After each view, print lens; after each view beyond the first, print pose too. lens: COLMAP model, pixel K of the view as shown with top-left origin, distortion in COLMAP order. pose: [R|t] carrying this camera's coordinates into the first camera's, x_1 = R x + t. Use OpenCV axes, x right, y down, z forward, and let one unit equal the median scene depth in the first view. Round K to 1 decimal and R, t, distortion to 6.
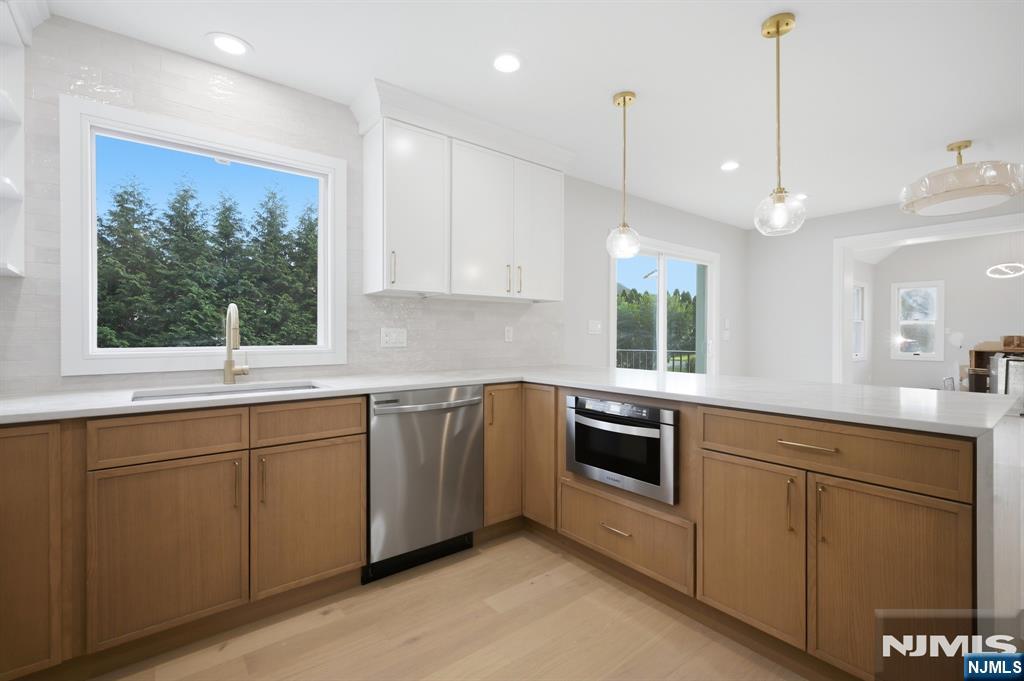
lens RADIAL K [[454.8, 0, 512.0], [0, 454.8, 340.5], [0, 0, 1]] dist [-0.000376, 0.000092]
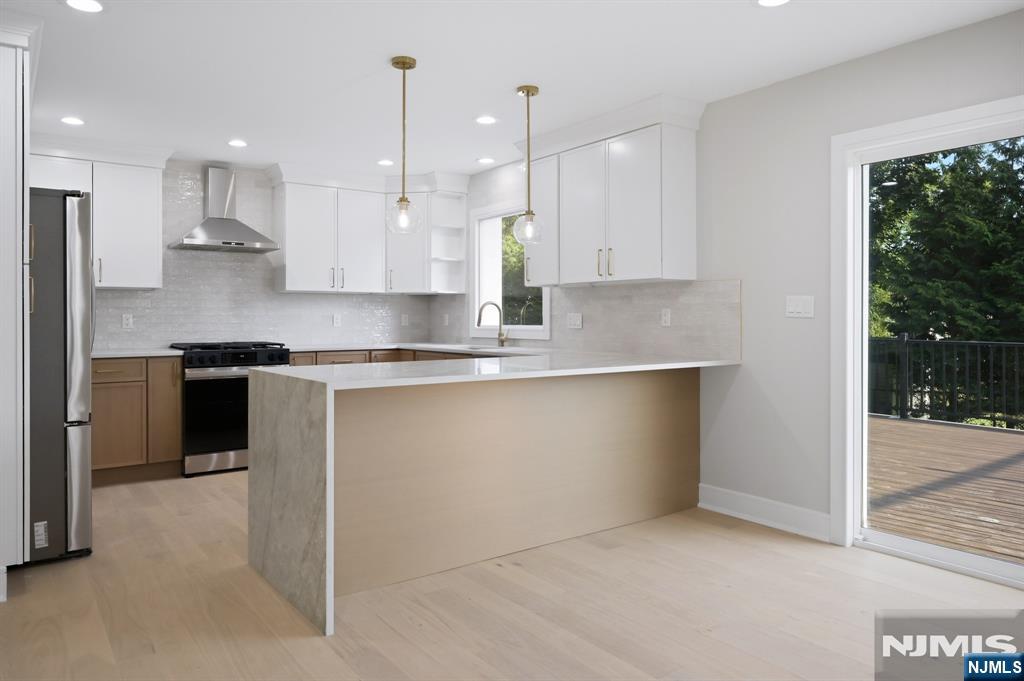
lens RADIAL K [[705.0, 0, 515.3], [0, 705.0, 320.3], [0, 0, 1]] dist [-0.000537, 0.001325]
pose [[-0.048176, 0.004745, -0.998828, 2.114071], [-0.009701, 0.999939, 0.005219, -0.020297], [0.998792, 0.009941, -0.048127, 1.200217]]
